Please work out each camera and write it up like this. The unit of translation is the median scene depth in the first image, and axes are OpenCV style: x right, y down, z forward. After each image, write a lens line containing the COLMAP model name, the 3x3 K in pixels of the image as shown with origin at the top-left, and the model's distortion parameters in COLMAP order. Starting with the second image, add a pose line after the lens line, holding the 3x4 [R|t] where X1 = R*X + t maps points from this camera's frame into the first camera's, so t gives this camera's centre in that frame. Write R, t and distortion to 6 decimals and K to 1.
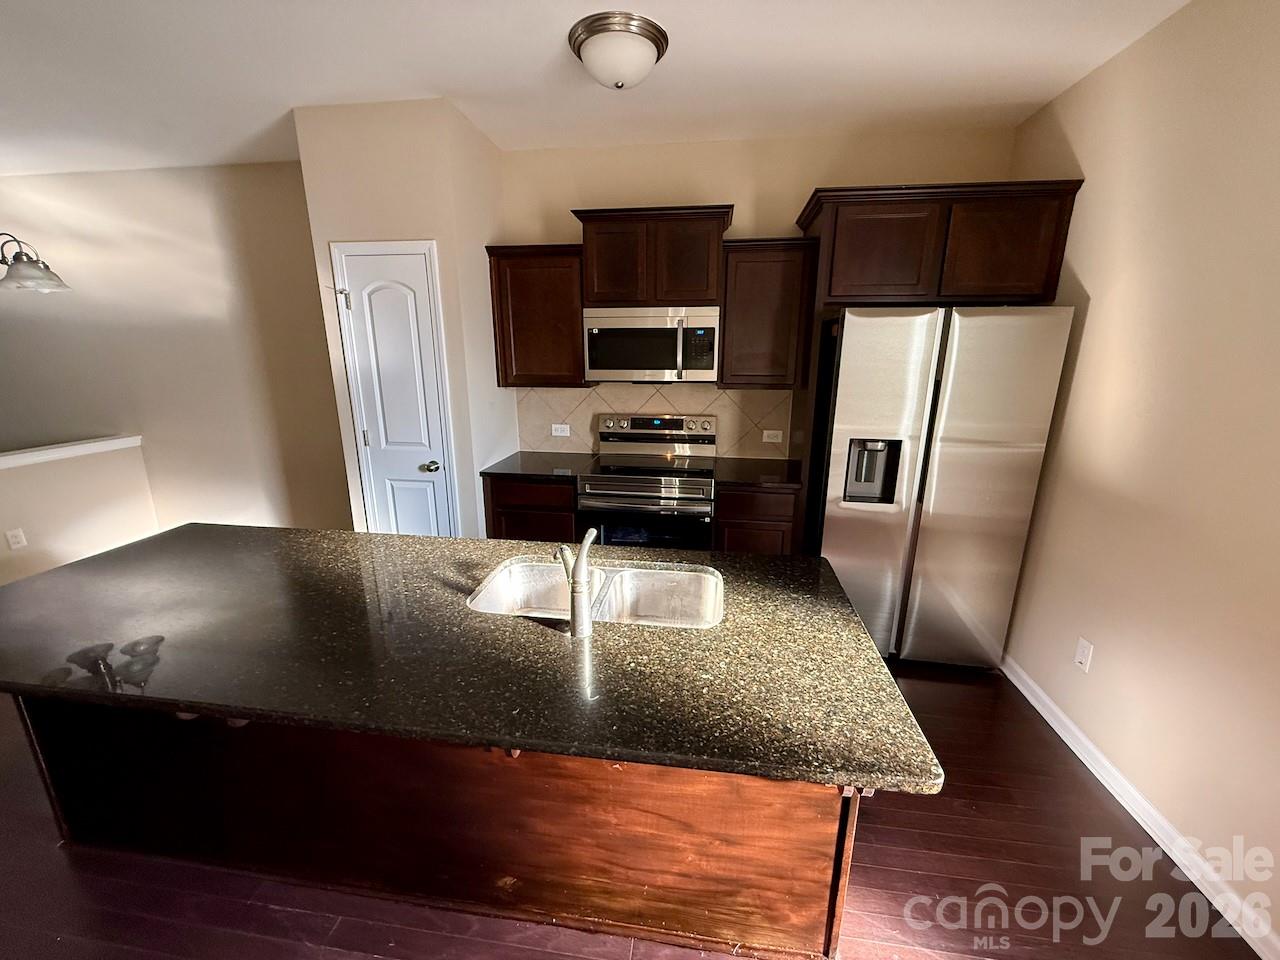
lens RADIAL K [[518.2, 0, 640.2], [0, 518.2, 480.3], [0, 0, 1]] dist [0.001216, 0.000033]
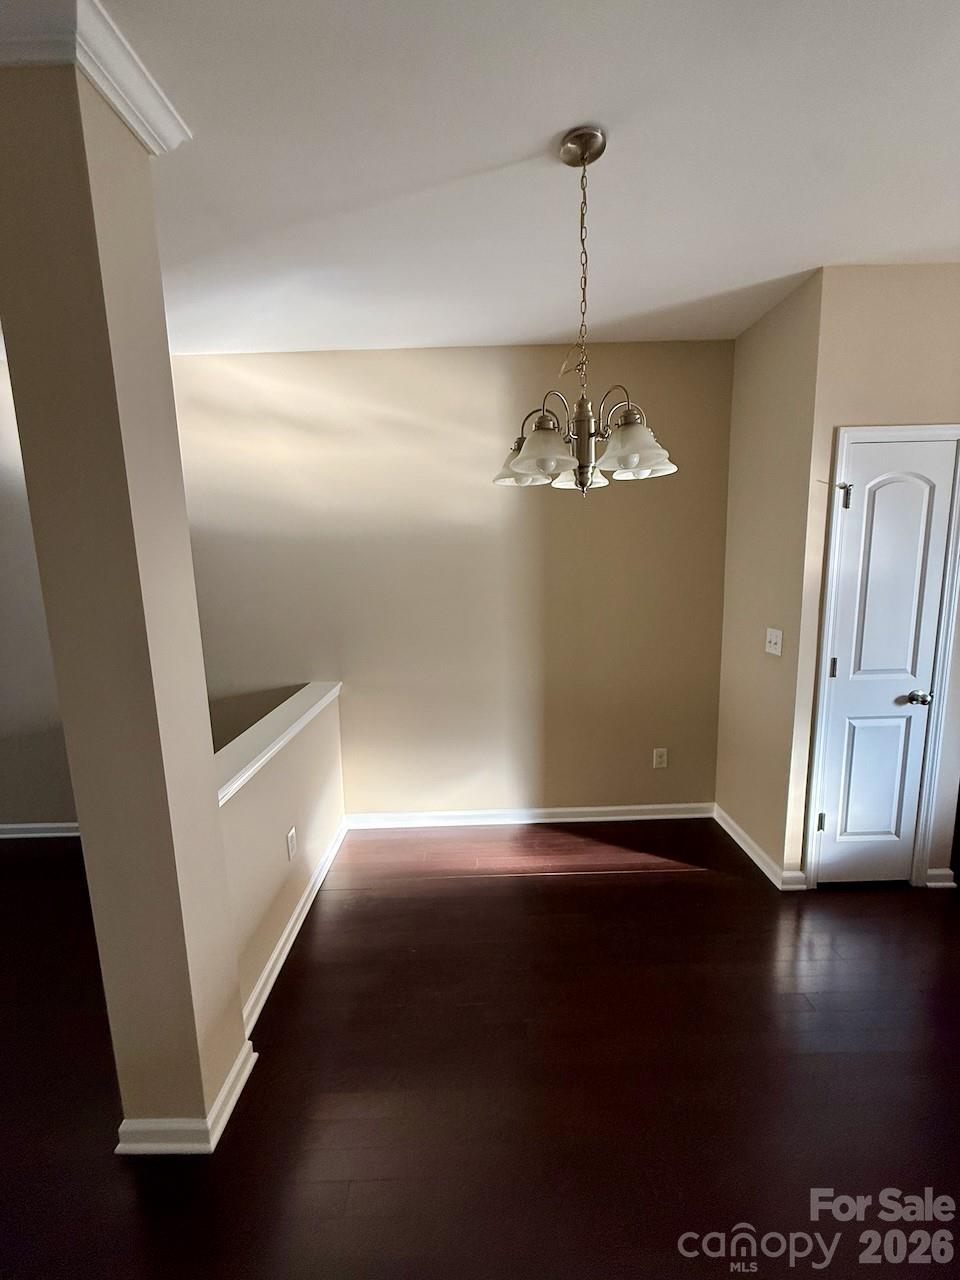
lens RADIAL K [[518.2, 0, 480.0], [0, 518.2, 639.5], [0, 0, 1]] dist [0.001216, 0.000033]
pose [[0.990148, -0.051624, 0.130160, -1.171966], [0.065550, 0.992301, -0.105079, -0.075714], [-0.123734, 0.112576, 0.985909, 0.286428]]
